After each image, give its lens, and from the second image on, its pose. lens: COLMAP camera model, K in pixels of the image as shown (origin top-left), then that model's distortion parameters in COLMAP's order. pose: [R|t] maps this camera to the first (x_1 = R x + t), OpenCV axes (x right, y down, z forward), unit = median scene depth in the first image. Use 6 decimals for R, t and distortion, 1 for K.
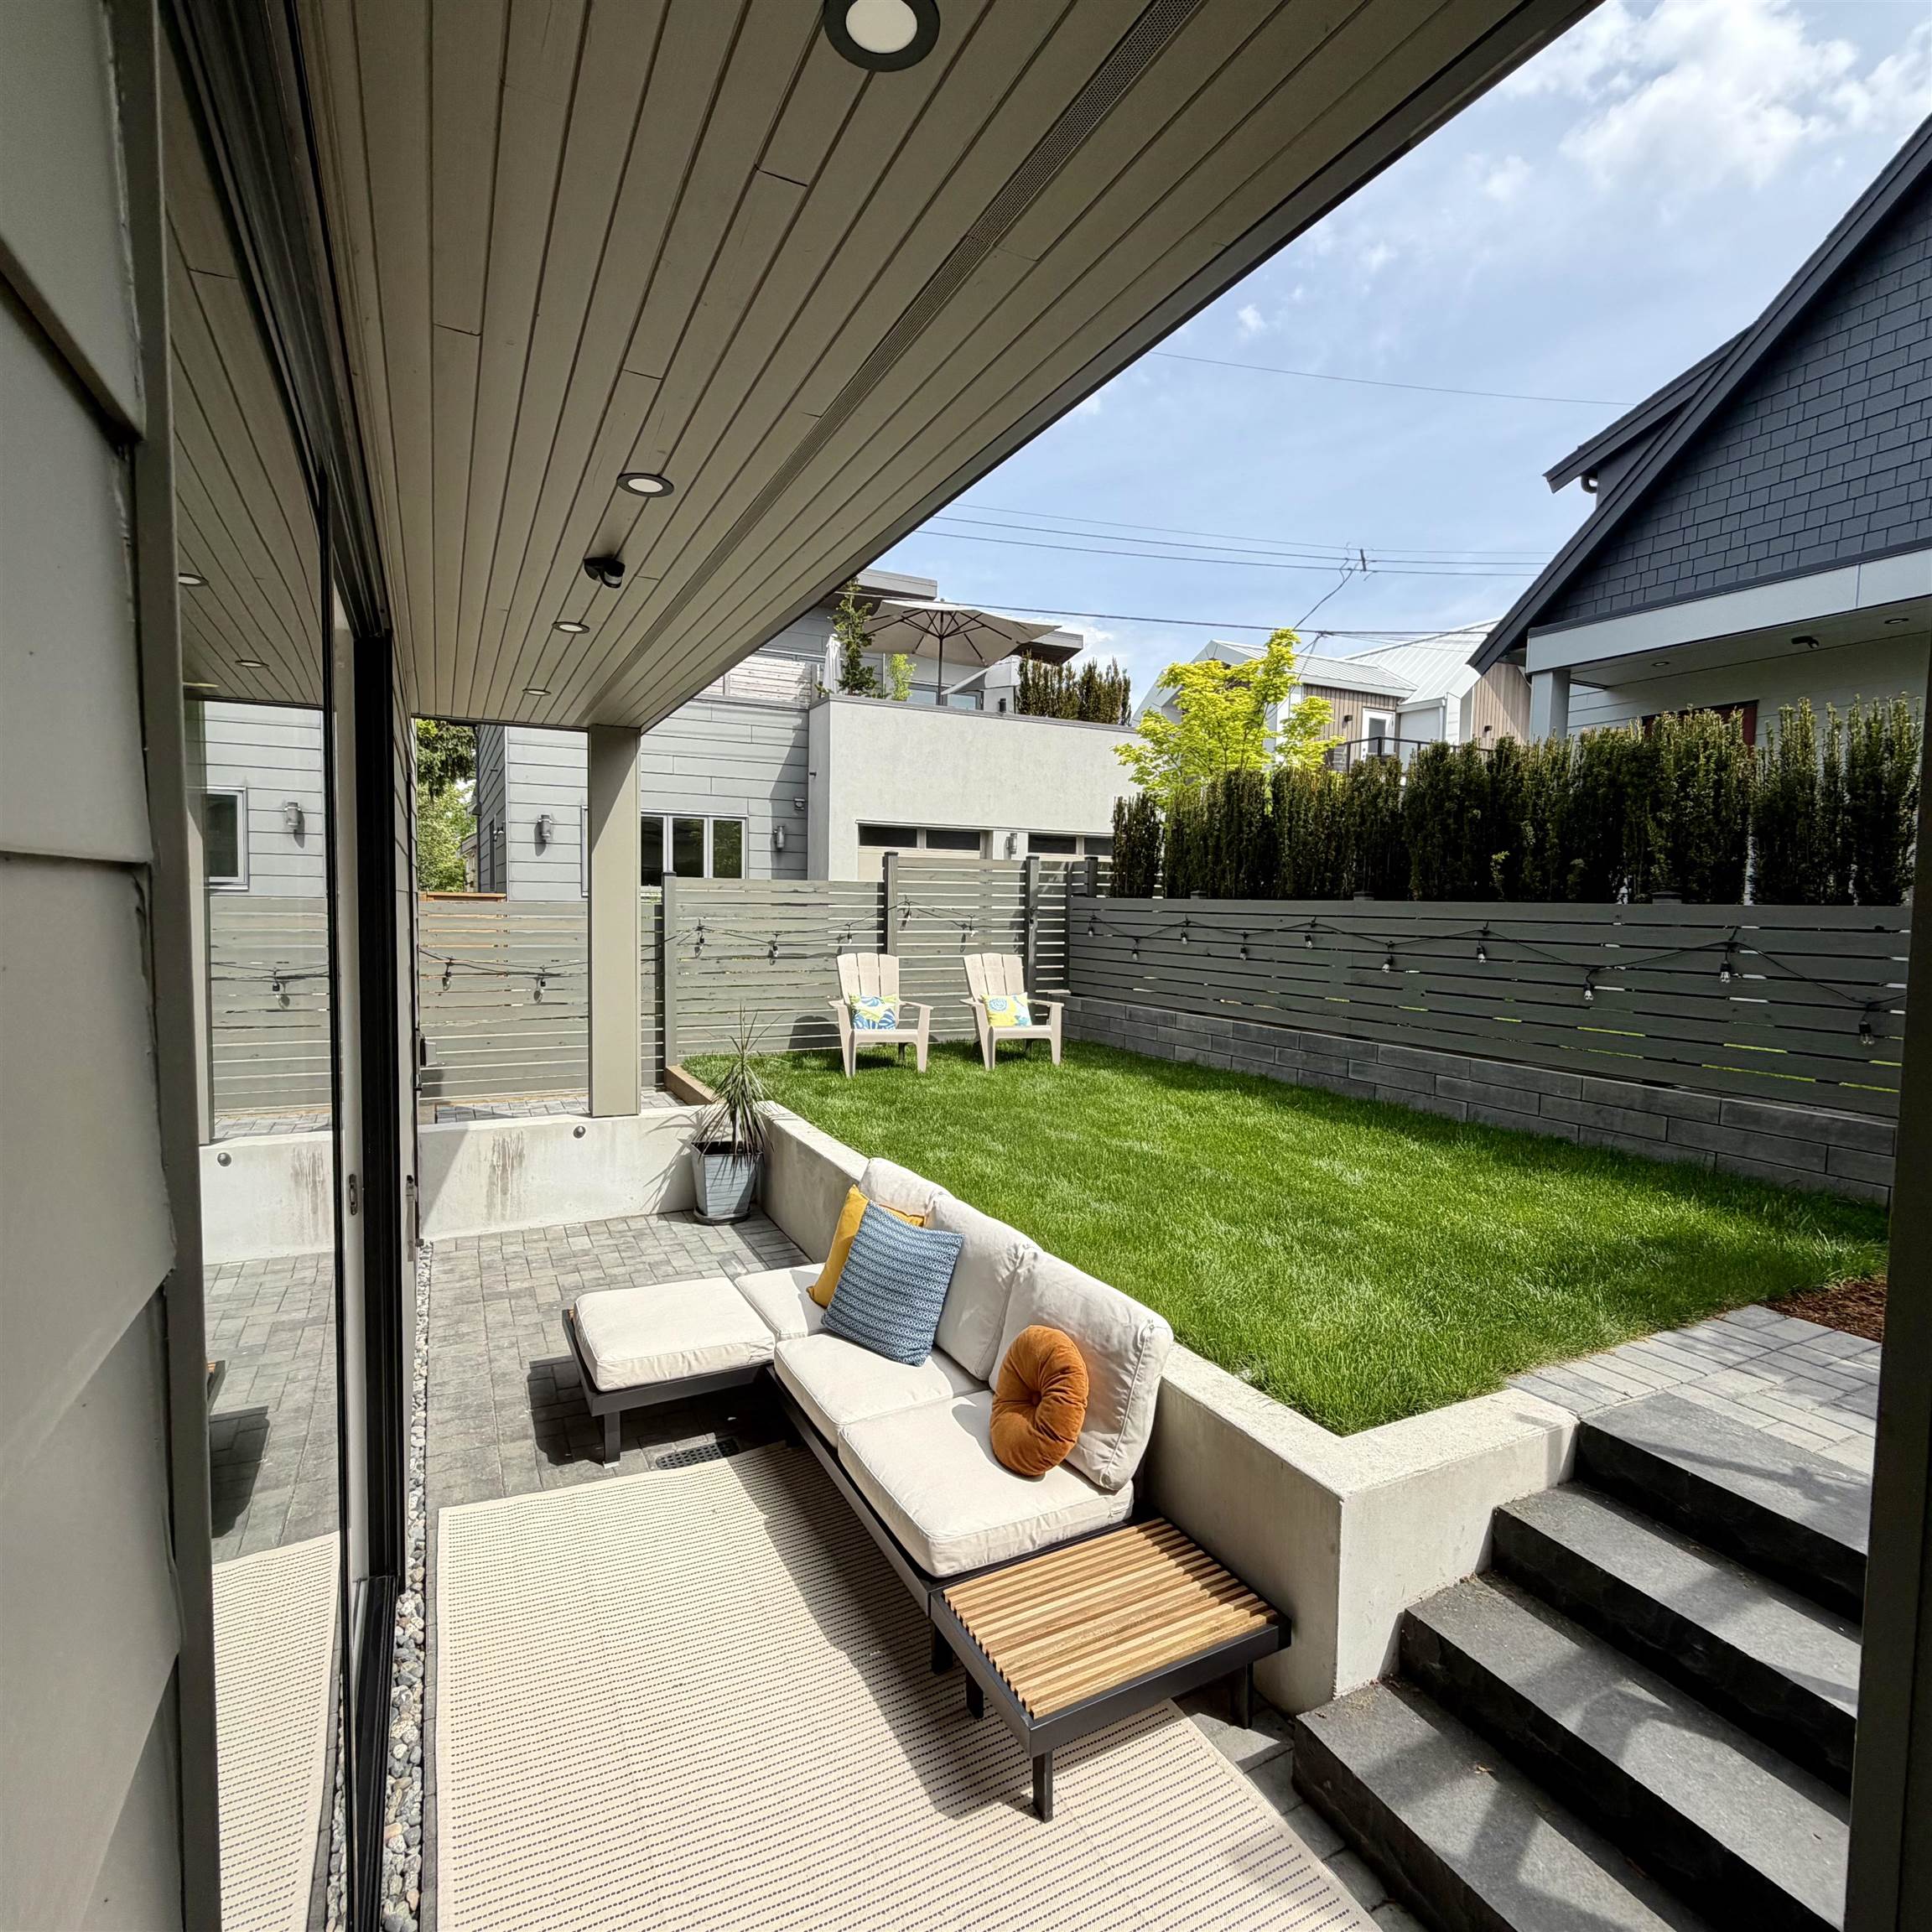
lens RADIAL K [[1017.2, 0, 939.8], [0, 1017.2, 959.8], [0, 0, 1]] dist [0.001086, 0.000083]
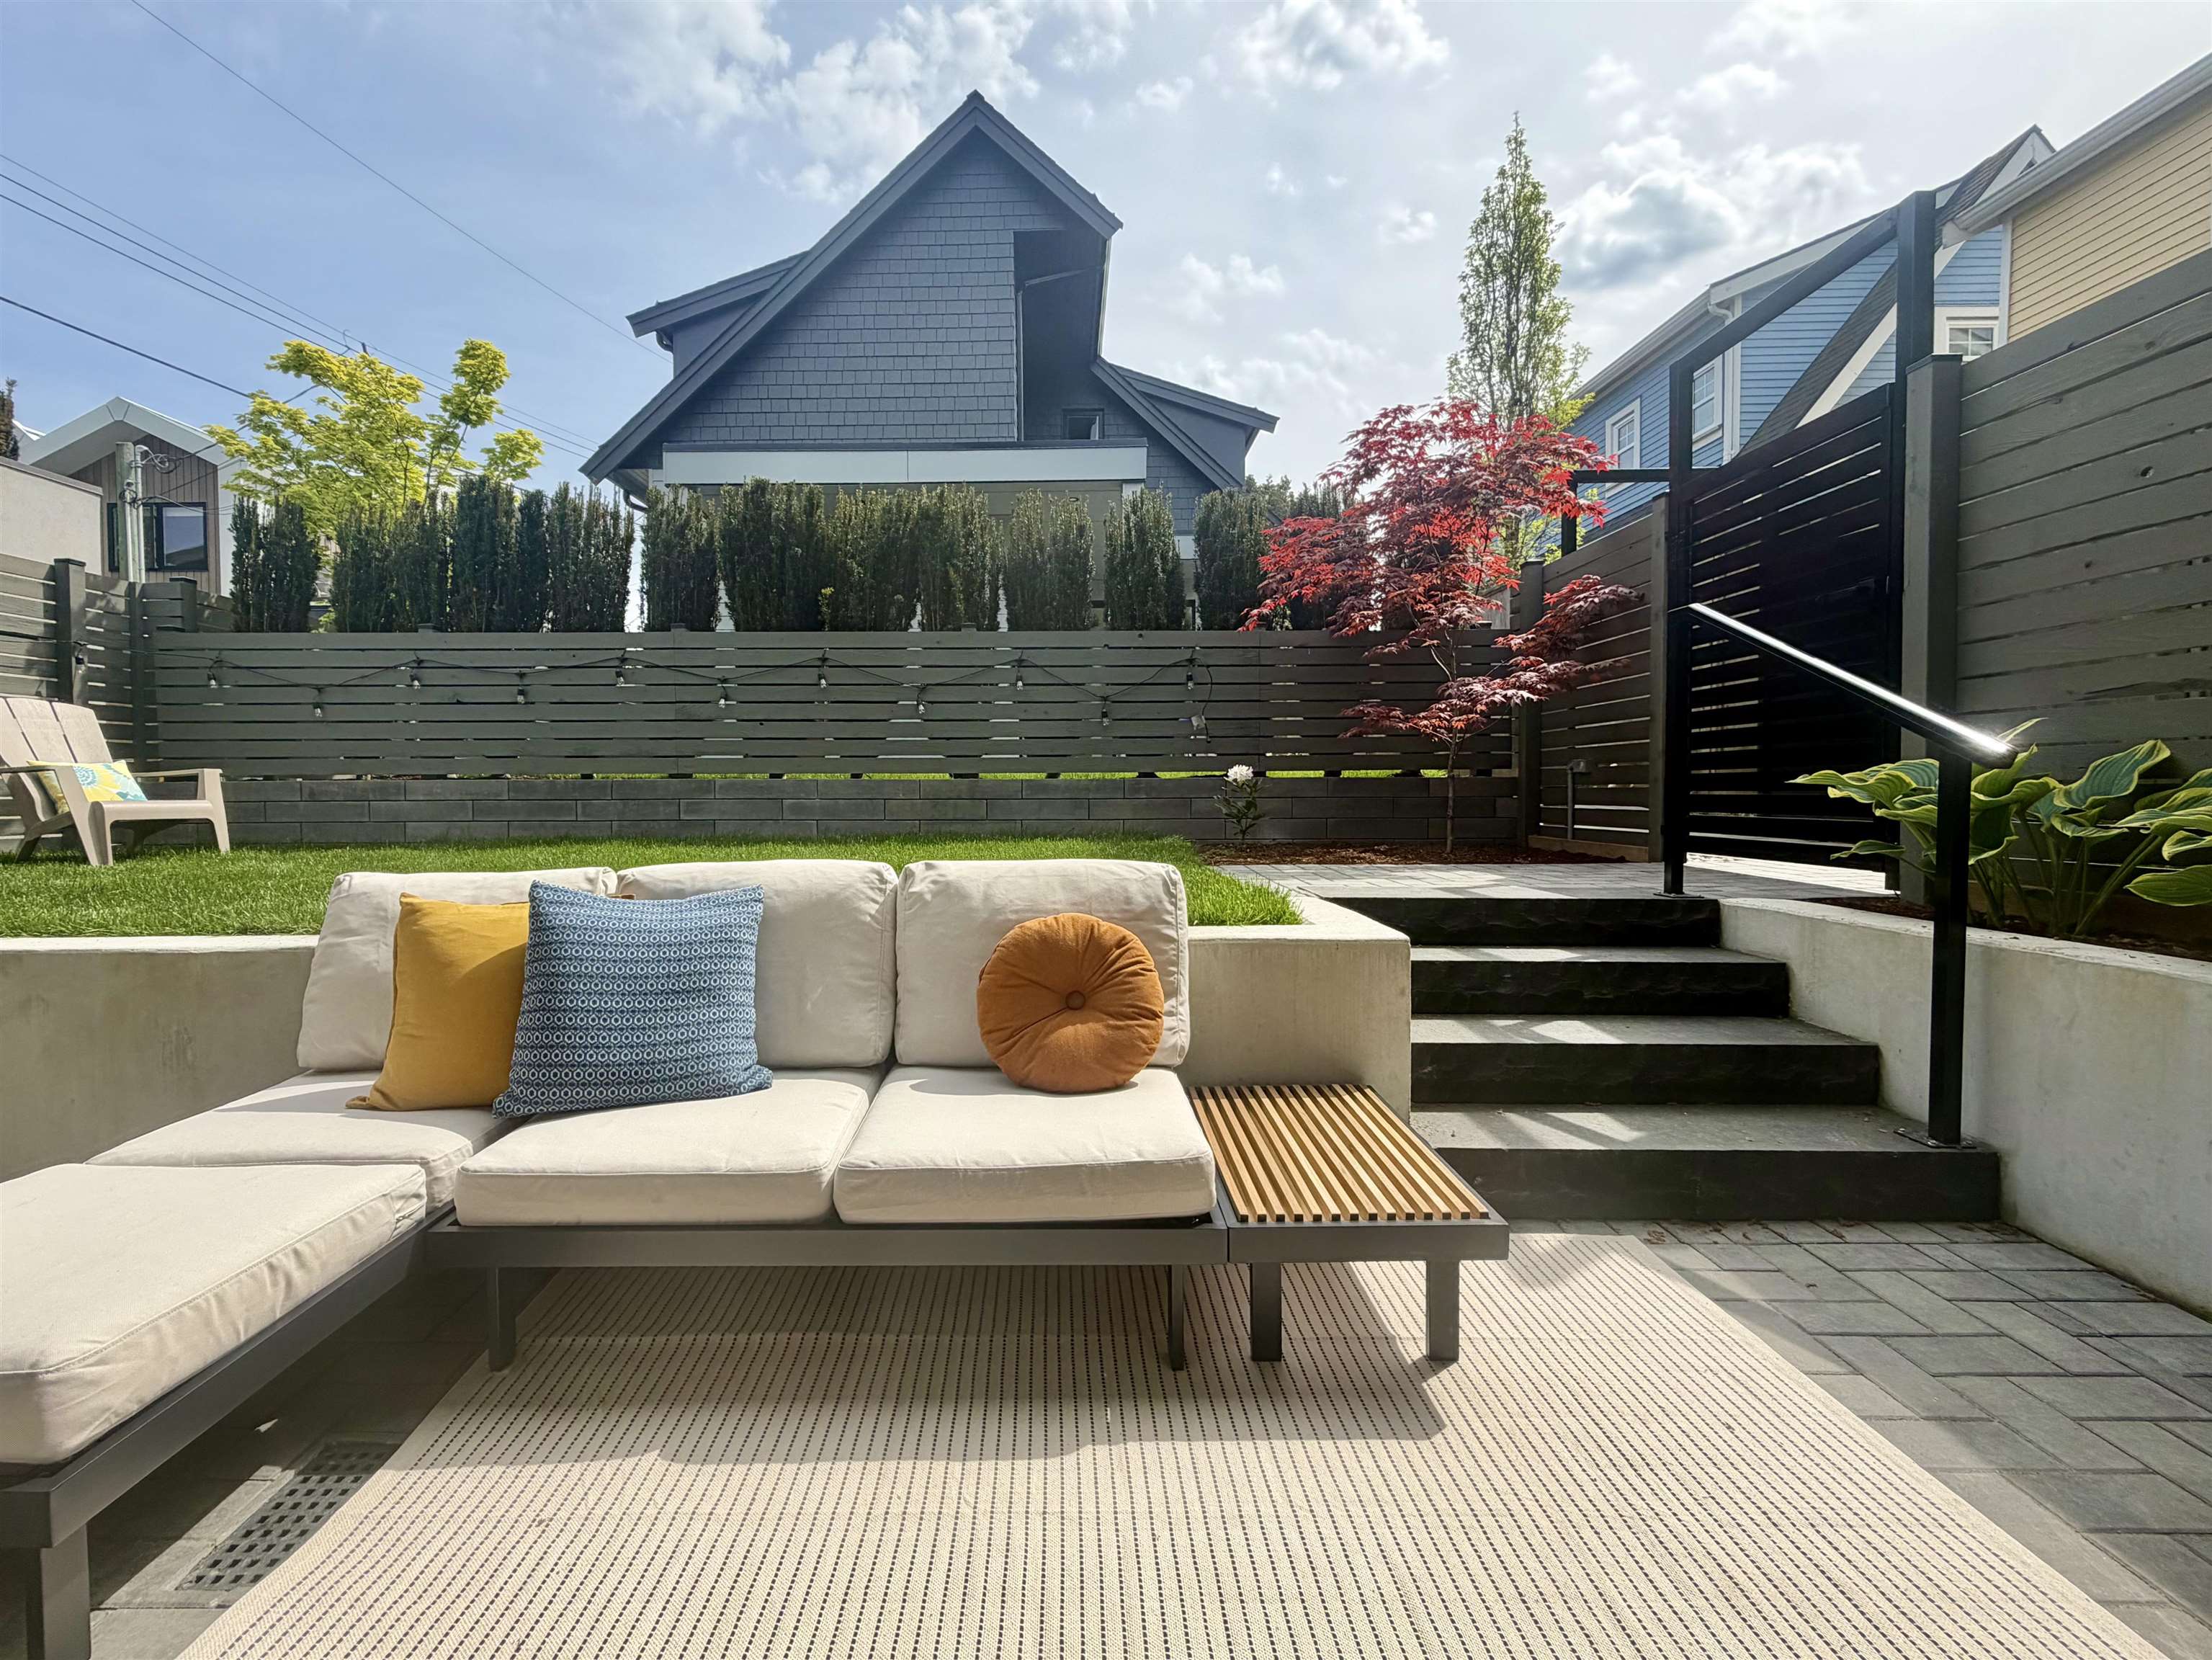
lens RADIAL K [[958.6, 0, 1030.0], [0, 958.6, 817.6], [0, 0, 1]] dist [0.000480, 0.000145]
pose [[0.463450, -0.041022, 0.885173, -0.203198], [0.064583, 0.997835, 0.012429, 0.107629], [-0.883766, 0.051407, 0.465096, 0.261448]]
